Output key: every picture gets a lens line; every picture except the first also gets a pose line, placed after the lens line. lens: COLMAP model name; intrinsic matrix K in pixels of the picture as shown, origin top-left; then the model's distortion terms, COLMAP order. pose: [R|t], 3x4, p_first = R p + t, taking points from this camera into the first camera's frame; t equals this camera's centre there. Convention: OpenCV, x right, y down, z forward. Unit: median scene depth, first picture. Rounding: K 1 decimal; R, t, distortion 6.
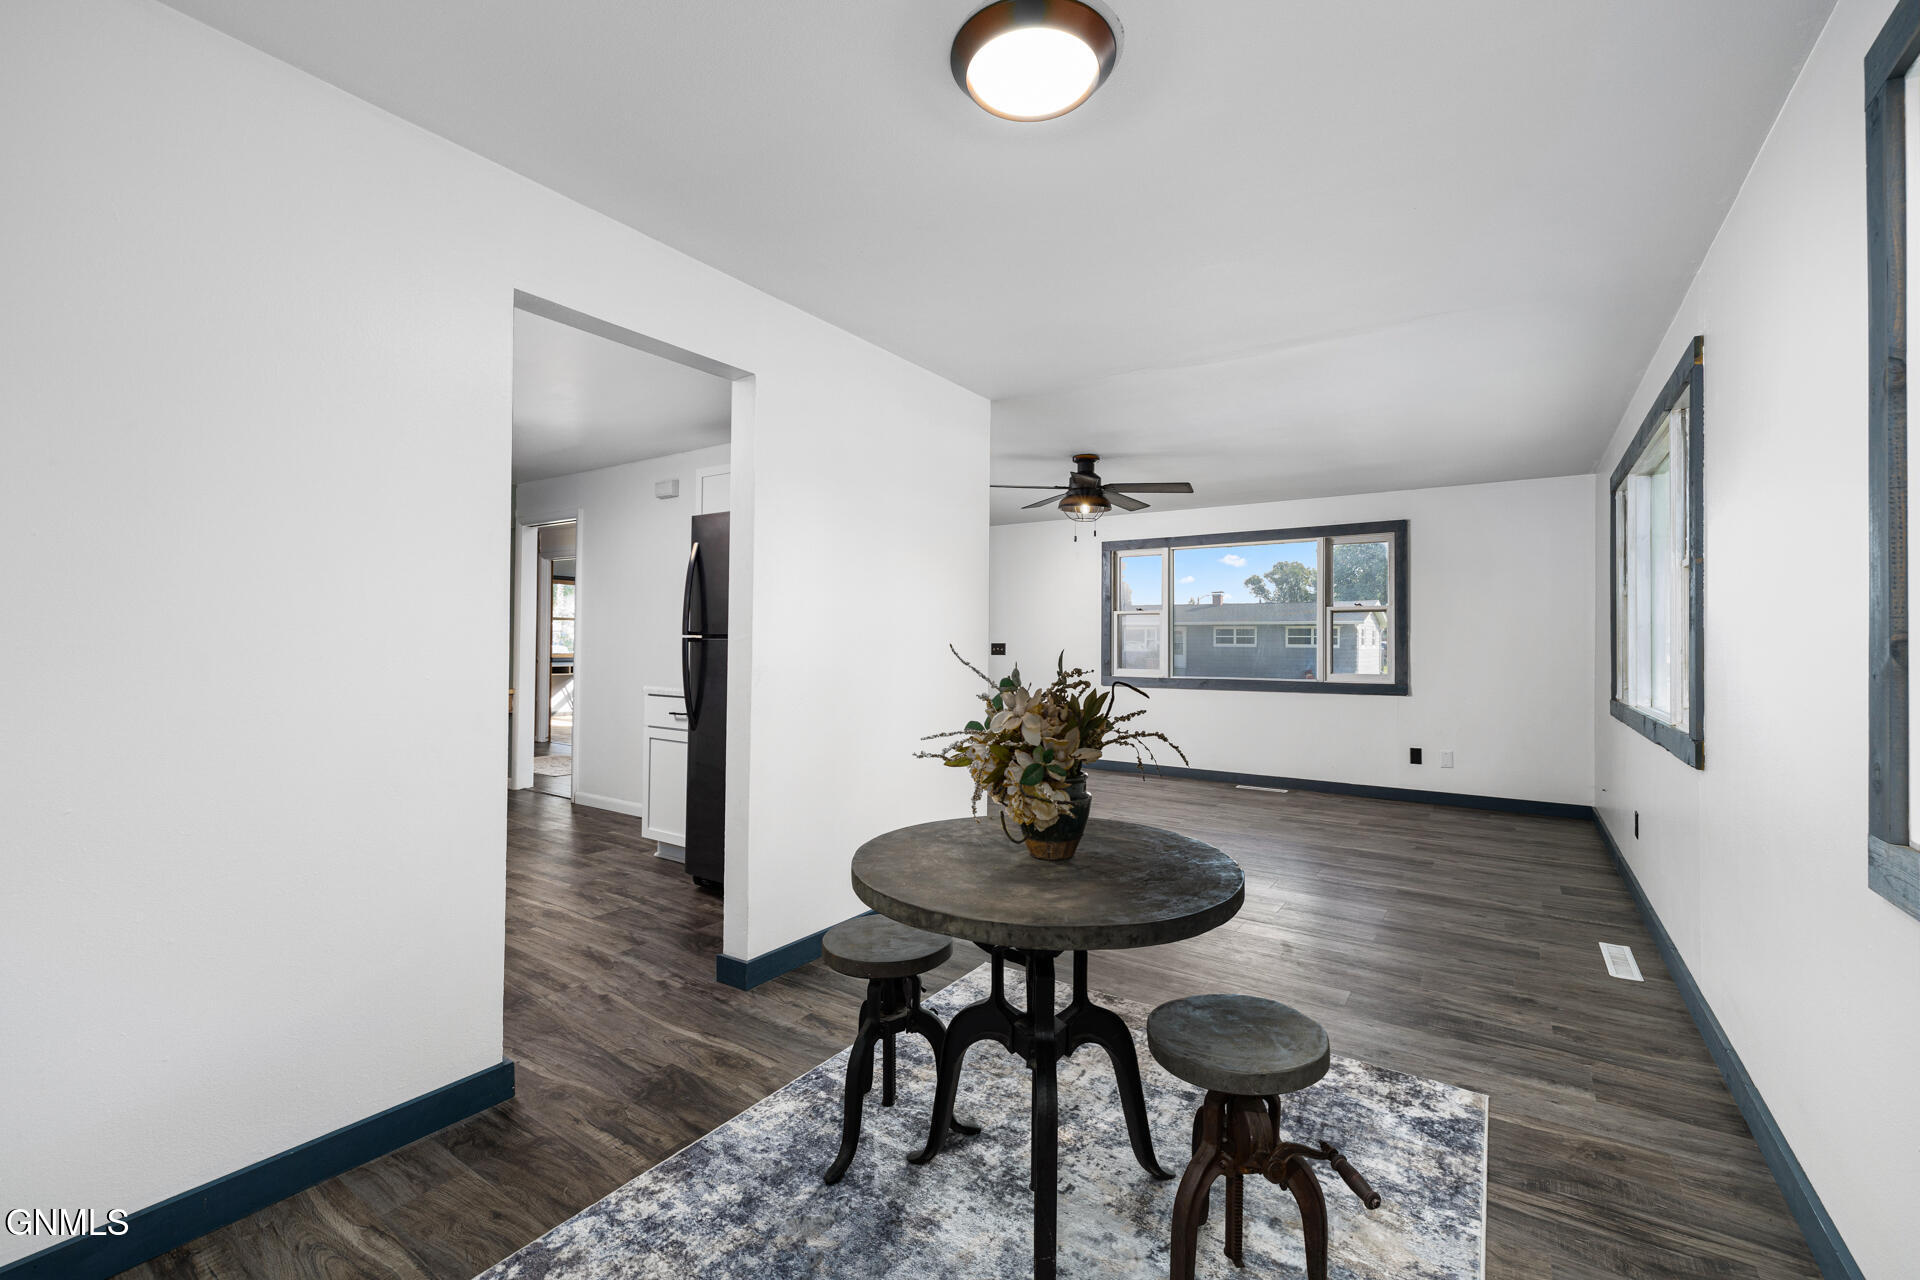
lens RADIAL K [[811.7, 0, 957.7], [0, 811.7, 628.8], [0, 0, 1]] dist [0.000764, -0.000614]
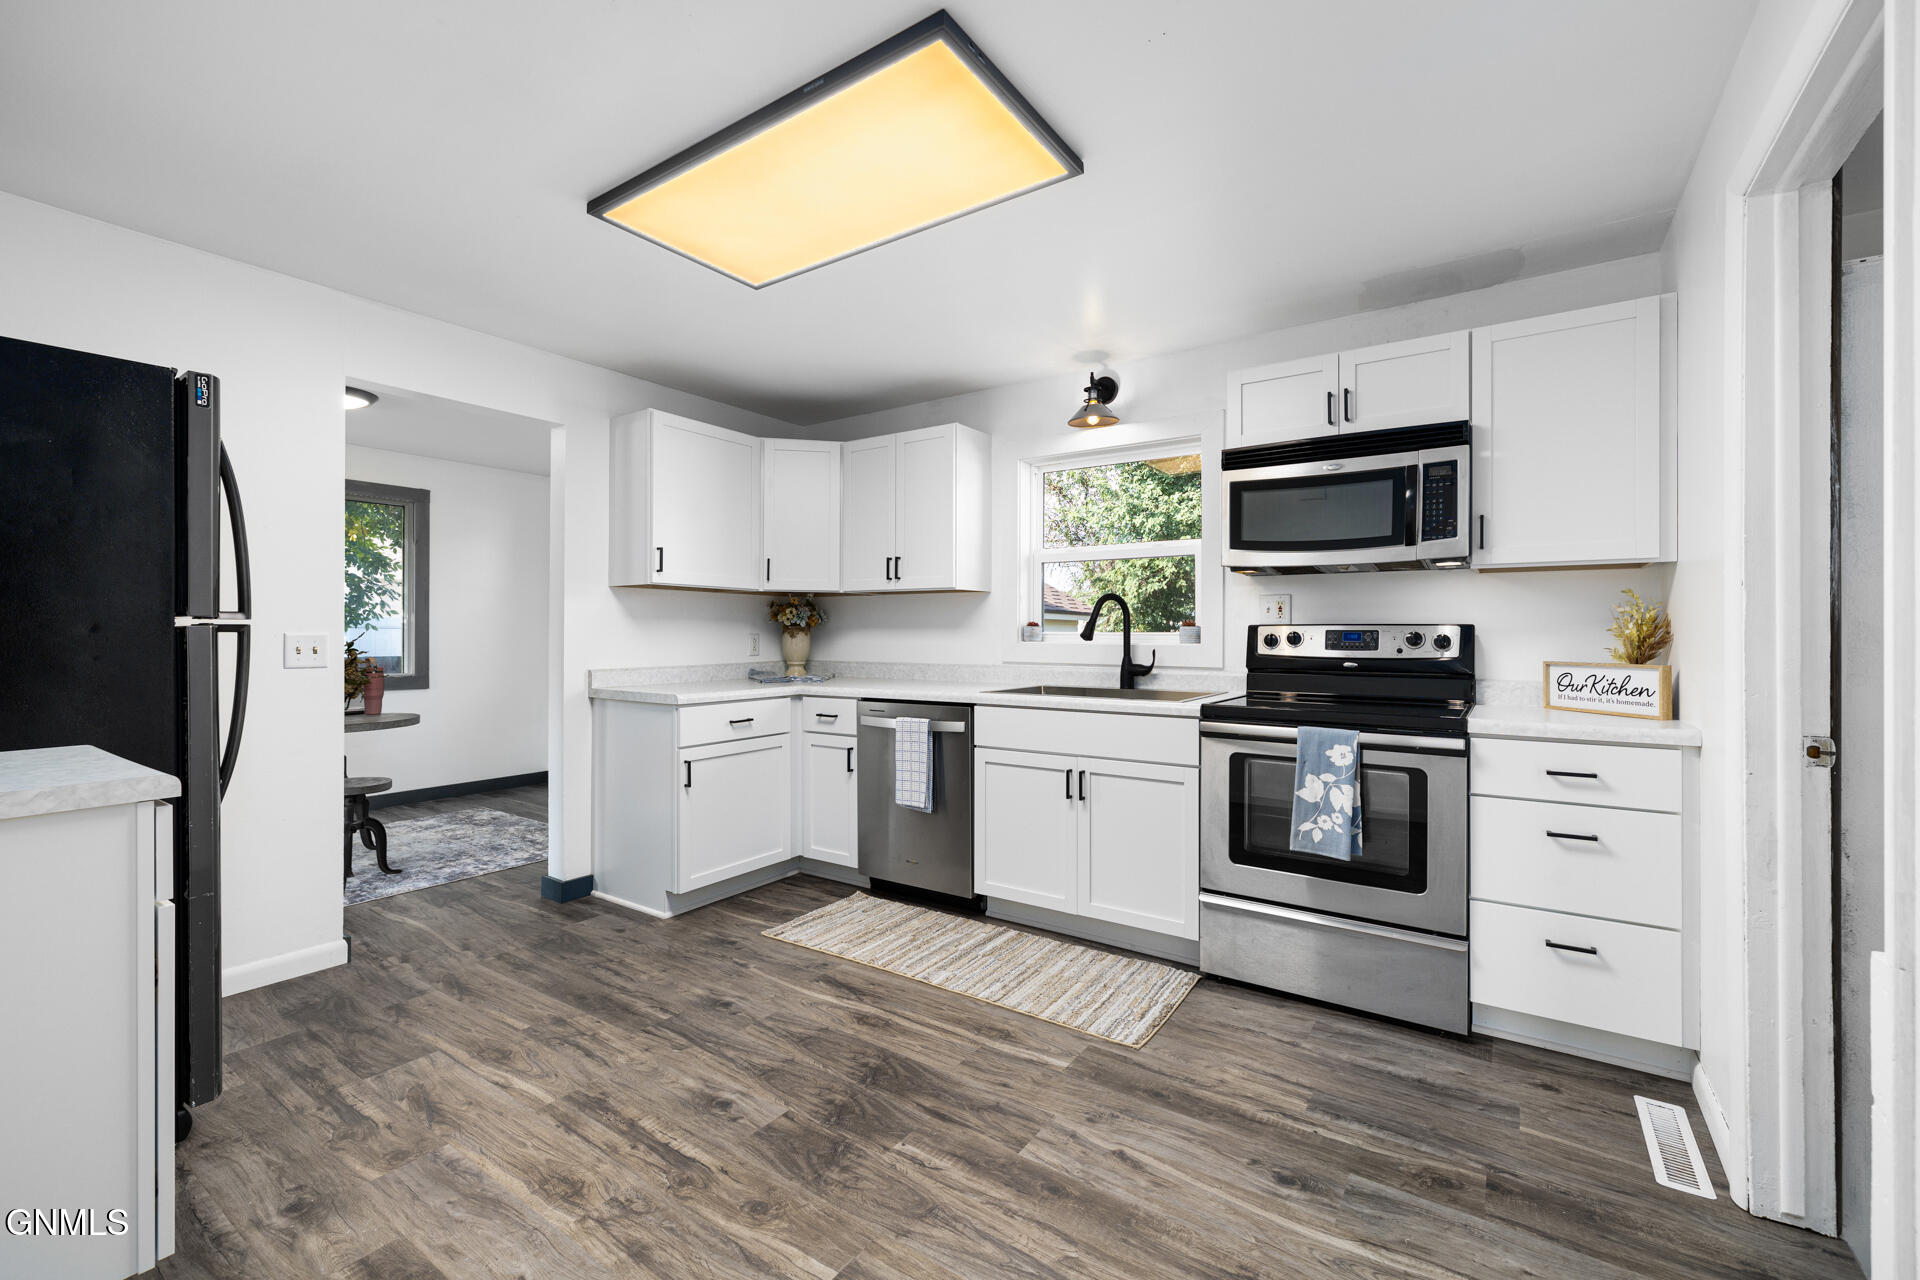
lens RADIAL K [[811.7, 0, 959.4], [0, 811.7, 627.2], [0, 0, 1]] dist [0.000764, -0.000614]
pose [[-0.999846, -0.016680, 0.005536, -1.172105], [-0.016785, 0.999670, -0.019450, 0.020858], [-0.005210, -0.019540, -0.999796, 2.233338]]
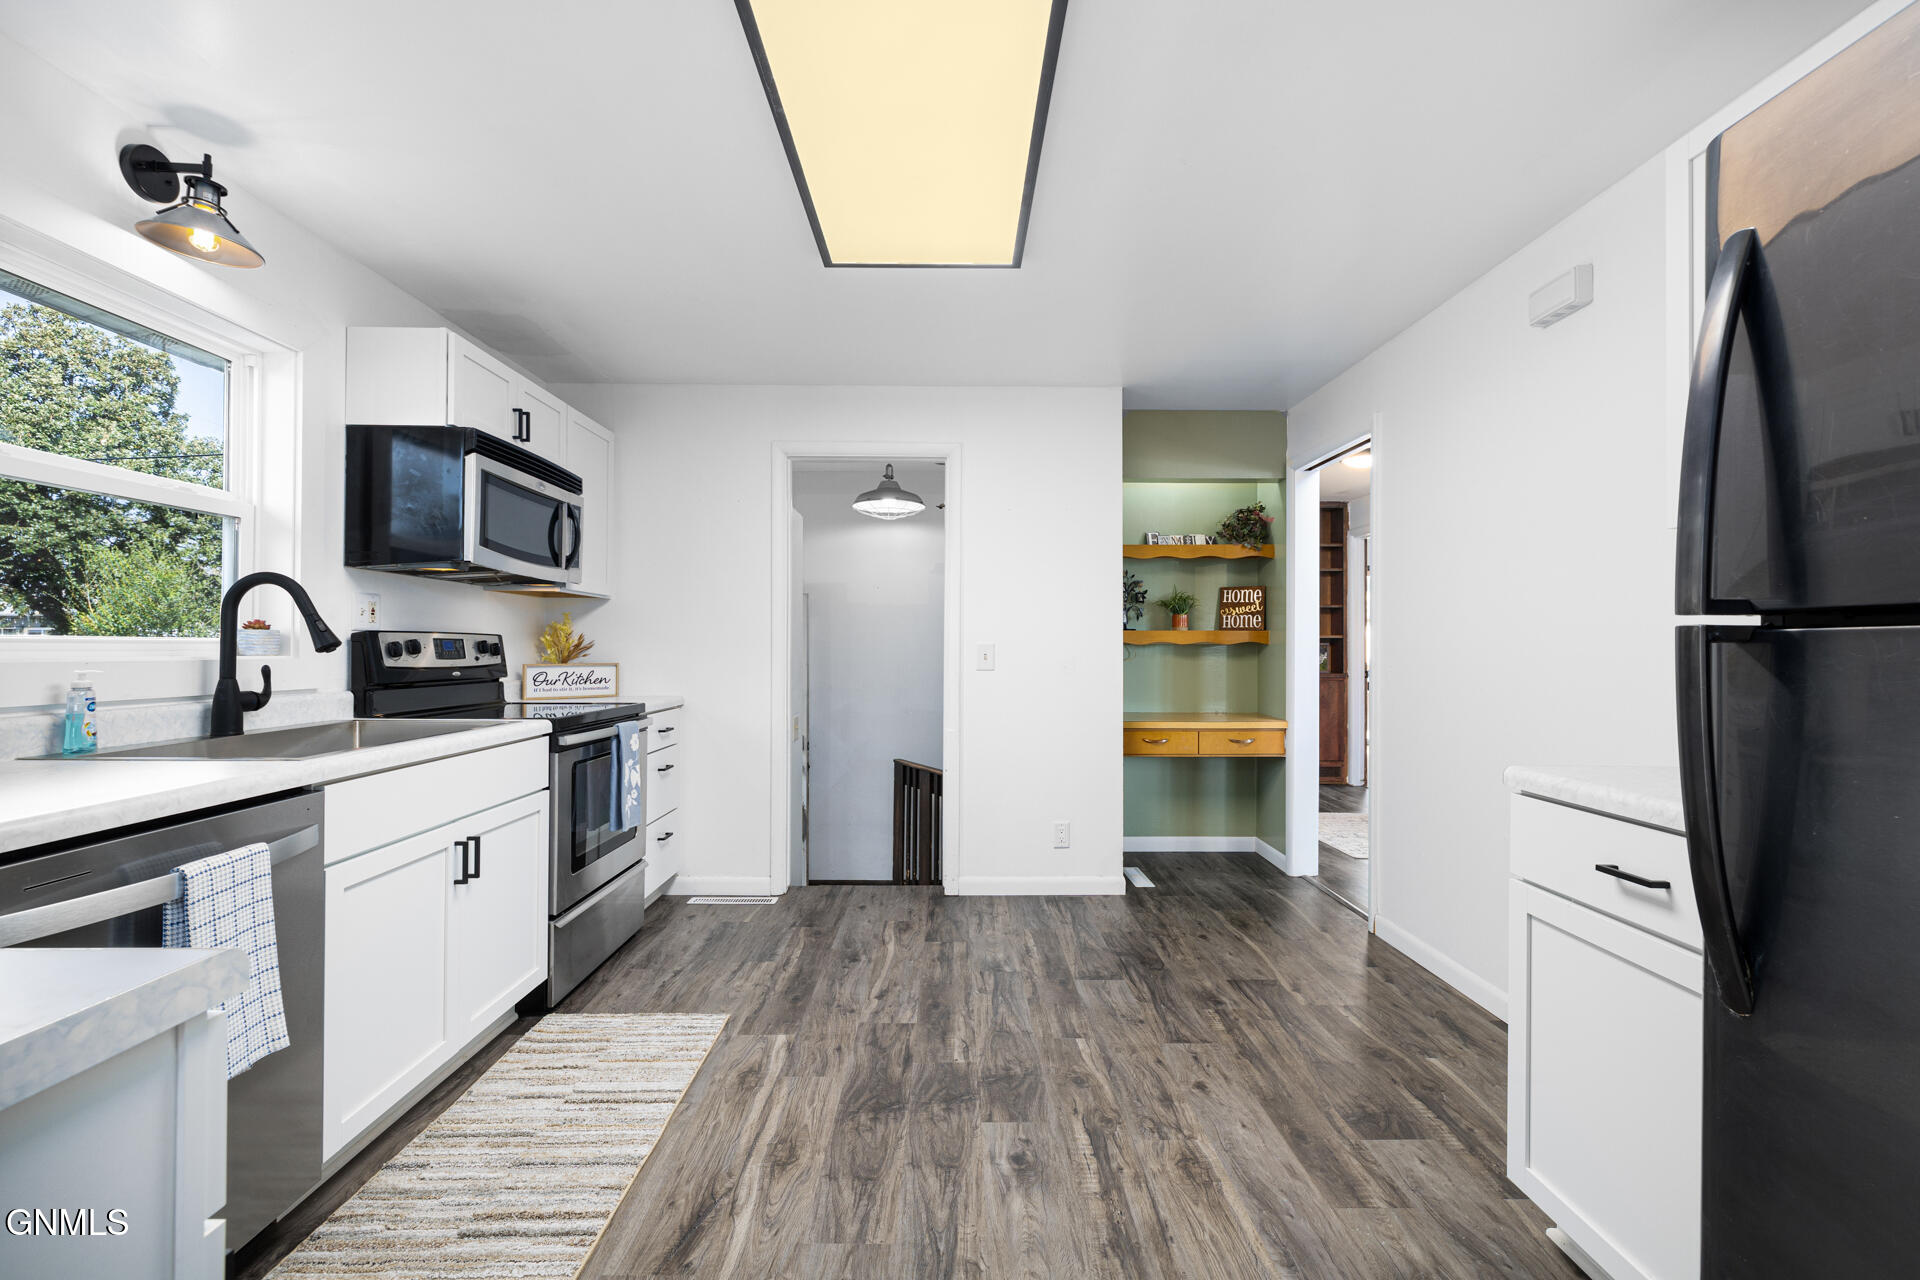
lens RADIAL K [[811.7, 0, 971.0], [0, 811.7, 647.5], [0, 0, 1]] dist [0.000764, -0.000614]
pose [[0.580601, -0.012617, -0.814091, -0.383281], [0.014672, 0.999880, -0.005033, 0.021796], [0.814056, -0.009022, 0.580716, 0.995606]]
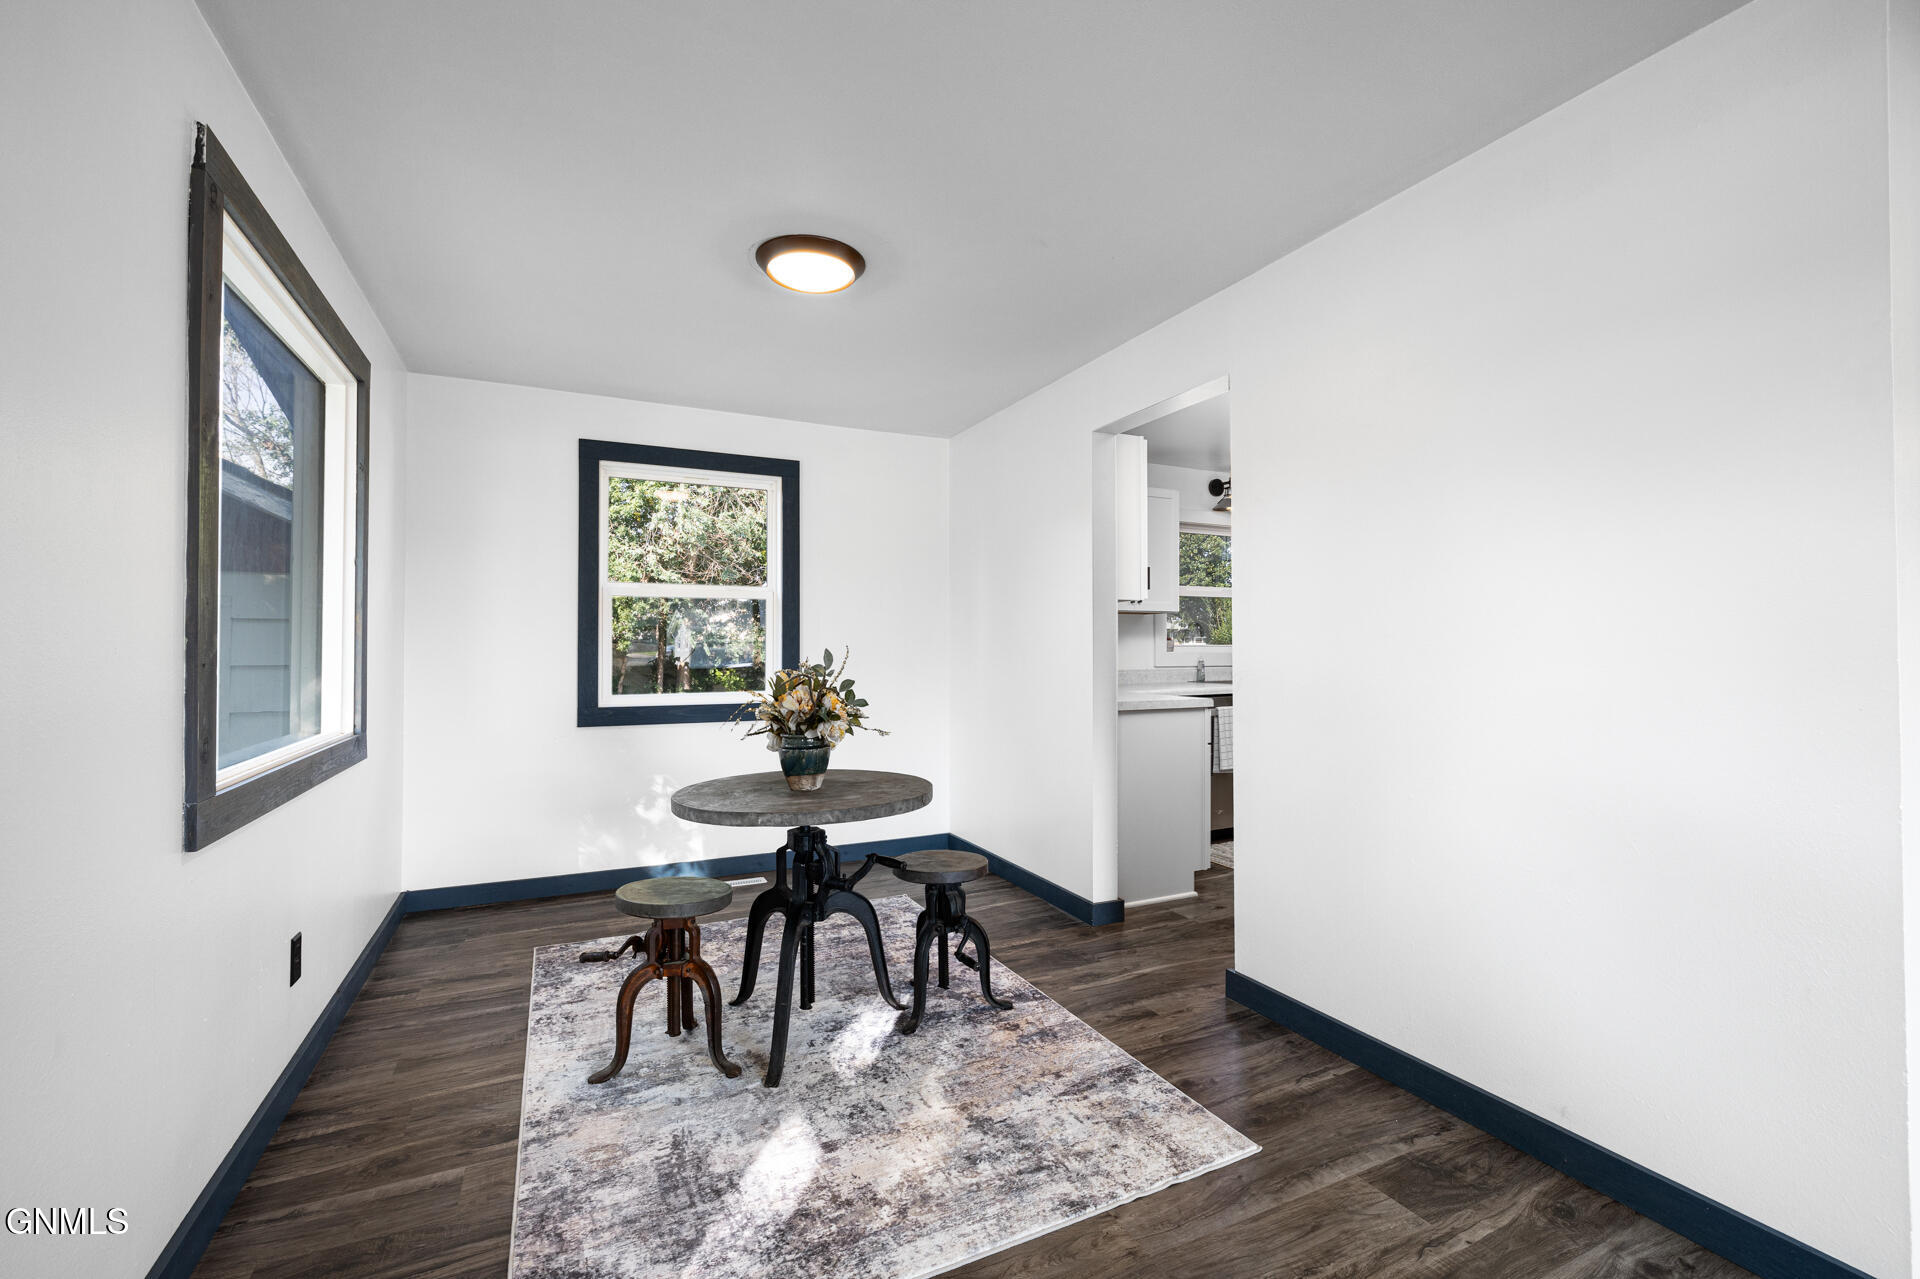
lens RADIAL K [[811.7, 0, 945.6], [0, 811.7, 641.4], [0, 0, 1]] dist [0.000764, -0.000614]
pose [[-0.516039, -0.014882, -0.856436, 0.818398], [0.013560, 0.999582, -0.025540, 0.037798], [0.856458, -0.024793, -0.515621, 1.309192]]
